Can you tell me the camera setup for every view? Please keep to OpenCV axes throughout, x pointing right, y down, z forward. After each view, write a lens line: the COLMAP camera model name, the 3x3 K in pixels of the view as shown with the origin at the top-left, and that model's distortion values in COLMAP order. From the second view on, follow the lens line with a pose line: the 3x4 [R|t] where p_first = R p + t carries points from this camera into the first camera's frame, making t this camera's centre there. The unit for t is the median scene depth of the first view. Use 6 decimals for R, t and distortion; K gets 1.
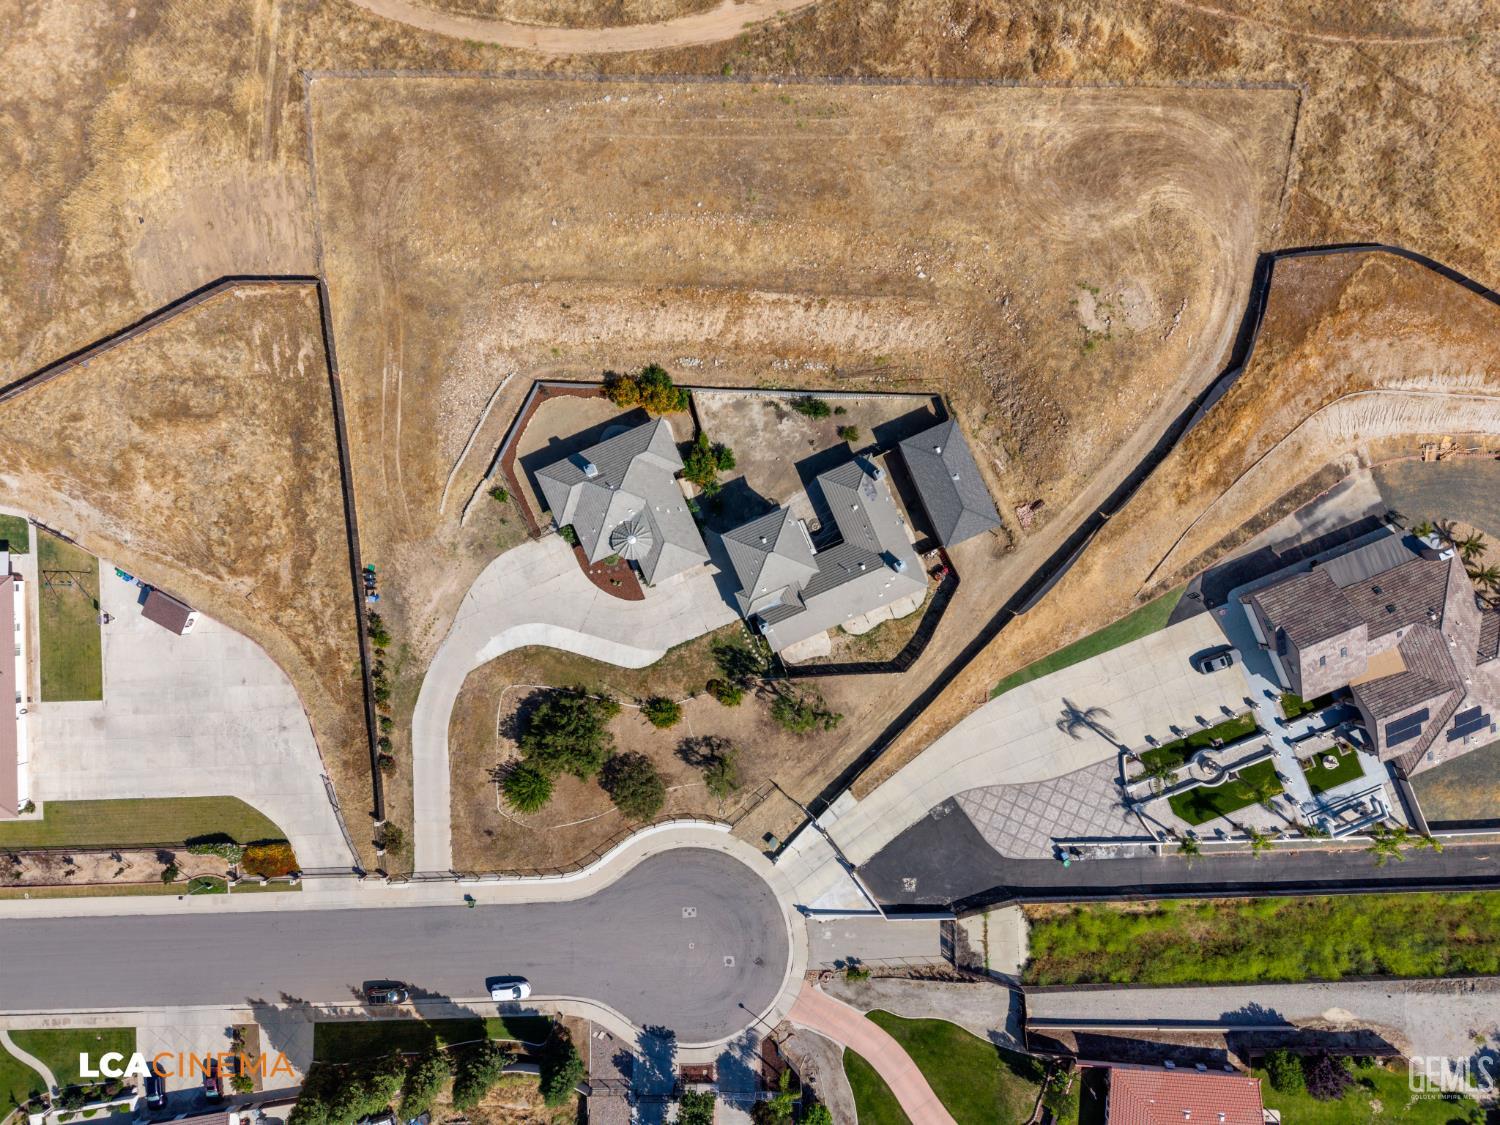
lens RADIAL K [[1023.9, 0, 750.0], [0, 1023.9, 562.5], [0, 0, 1]] dist [0.050267, -0.062585]
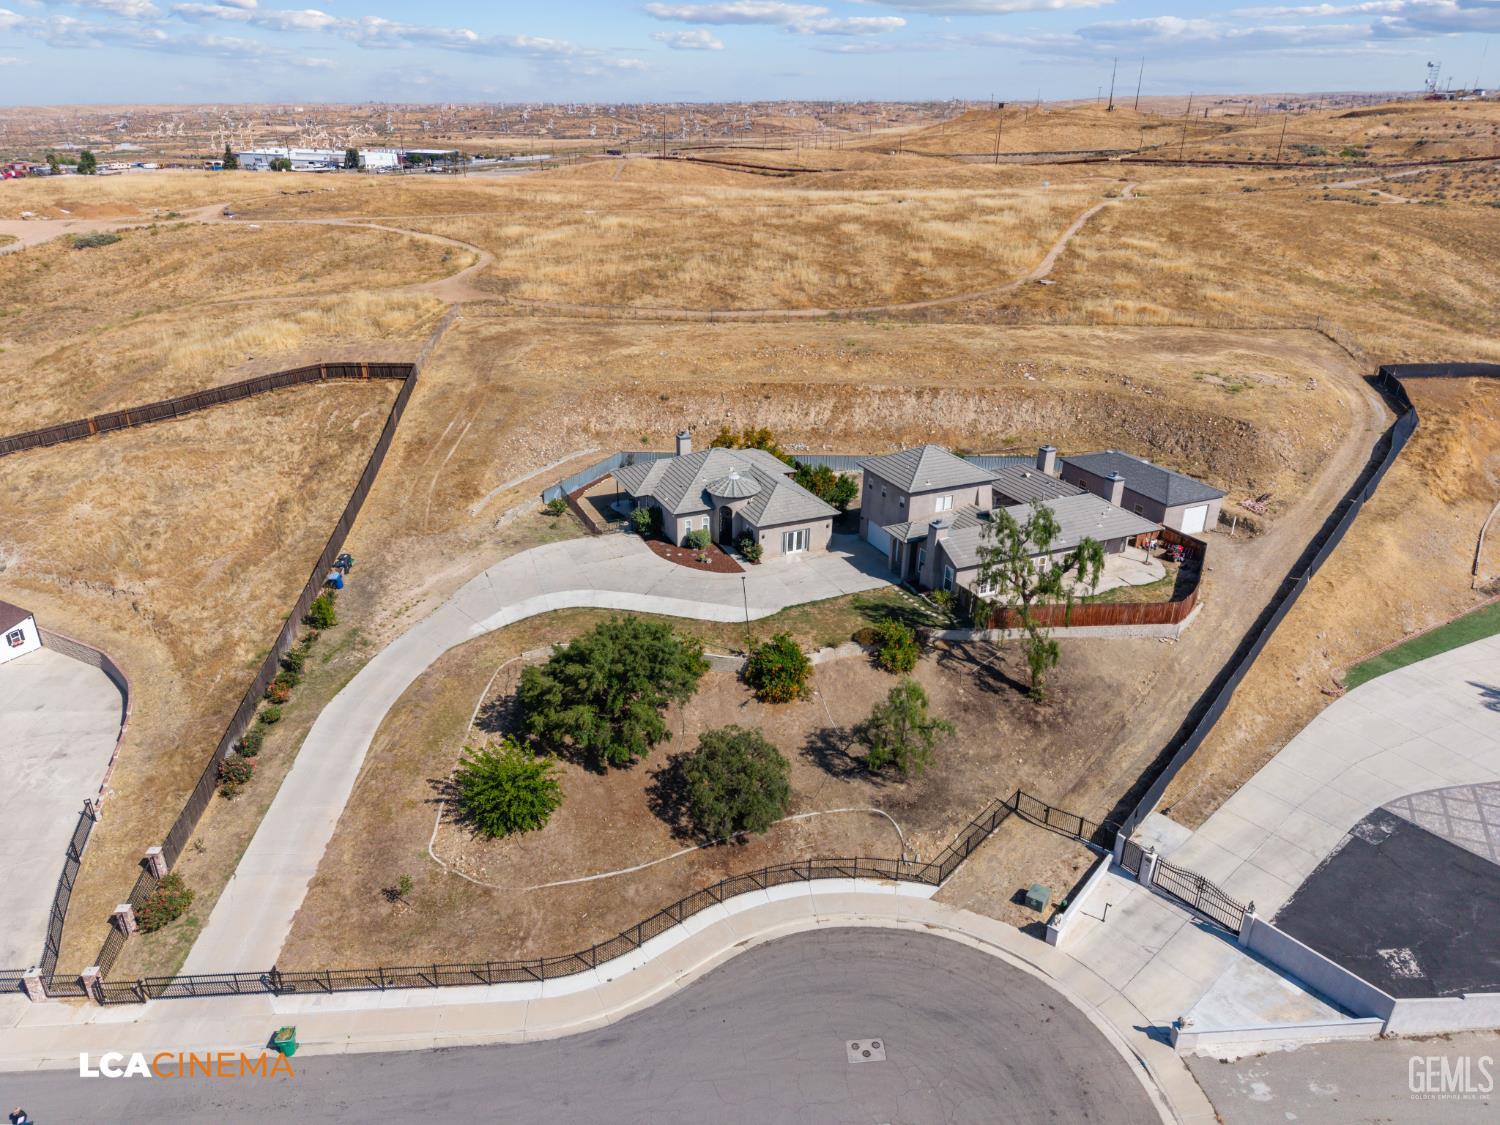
lens RADIAL K [[1023.9, 0, 750.0], [0, 1023.9, 562.5], [0, 0, 1]] dist [0.050267, -0.062585]
pose [[0.999809, -0.003753, 0.019169, -0.110092], [0.019062, 0.401719, -0.915565, 0.626624], [-0.004264, 0.915756, 0.401713, 0.705526]]
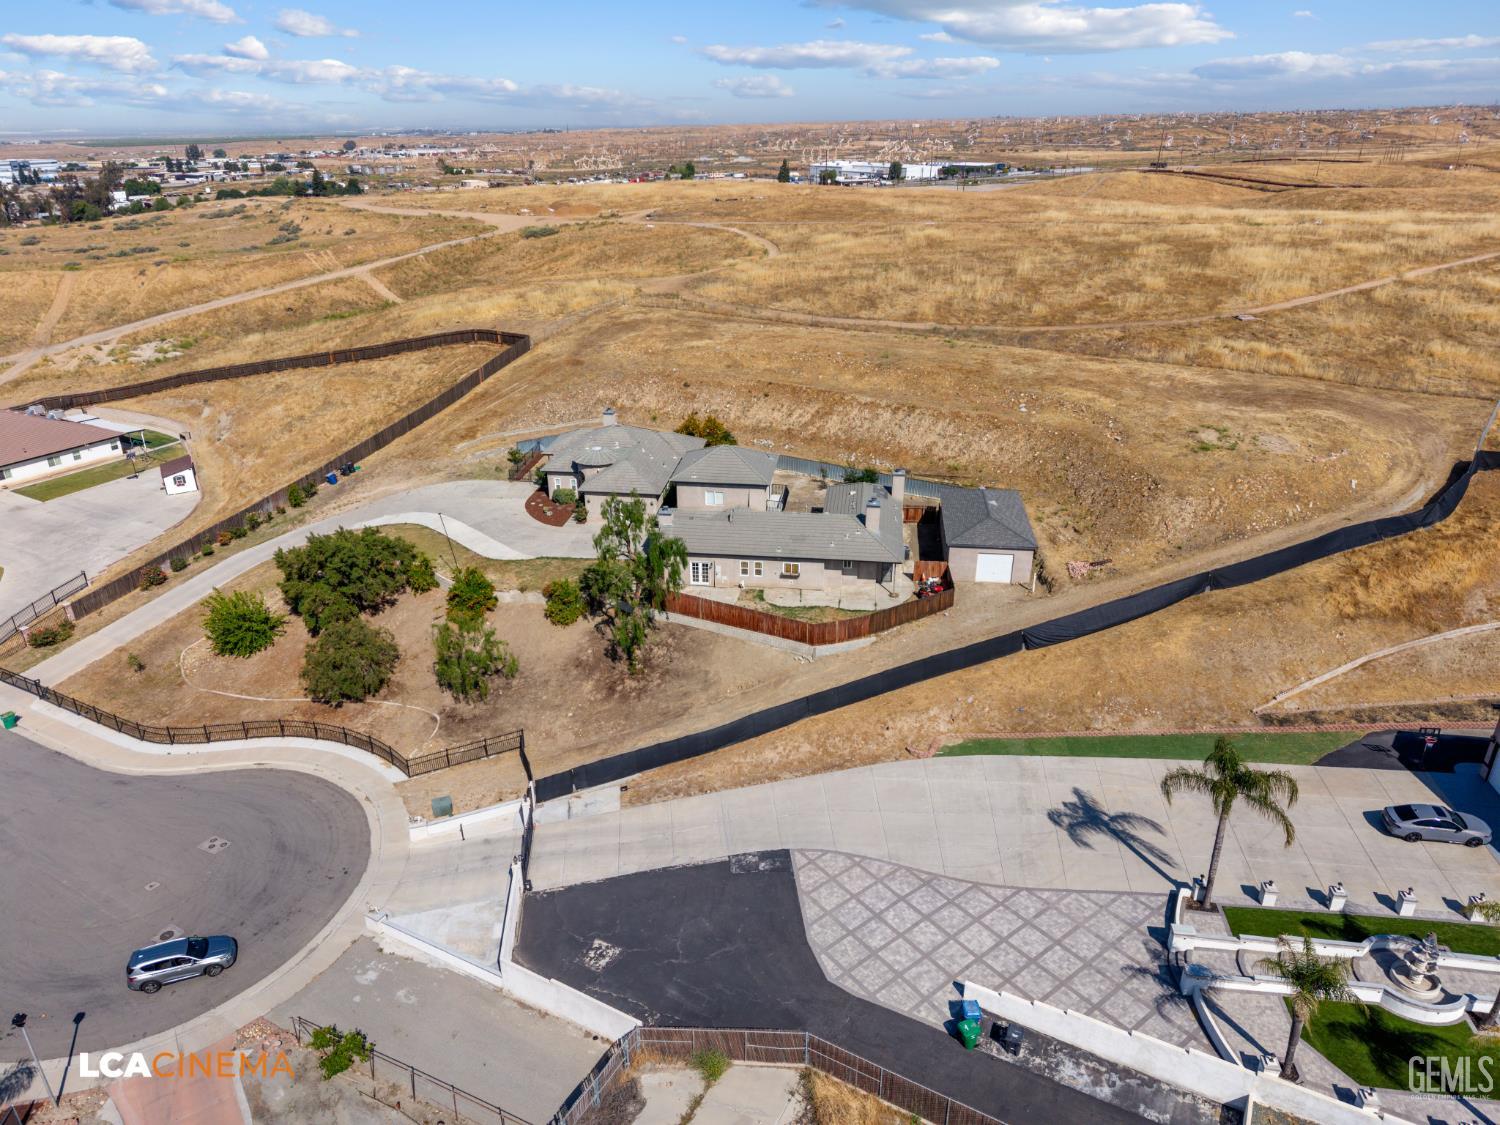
lens RADIAL K [[1004.5, 0, 750.0], [0, 1004.5, 562.5], [0, 0, 1]] dist [0.047987, -0.053211]
pose [[0.859523, 0.196223, -0.471929, 0.377996], [-0.511022, 0.345710, -0.786982, 0.560285], [0.008727, 0.917595, 0.397420, 0.700470]]
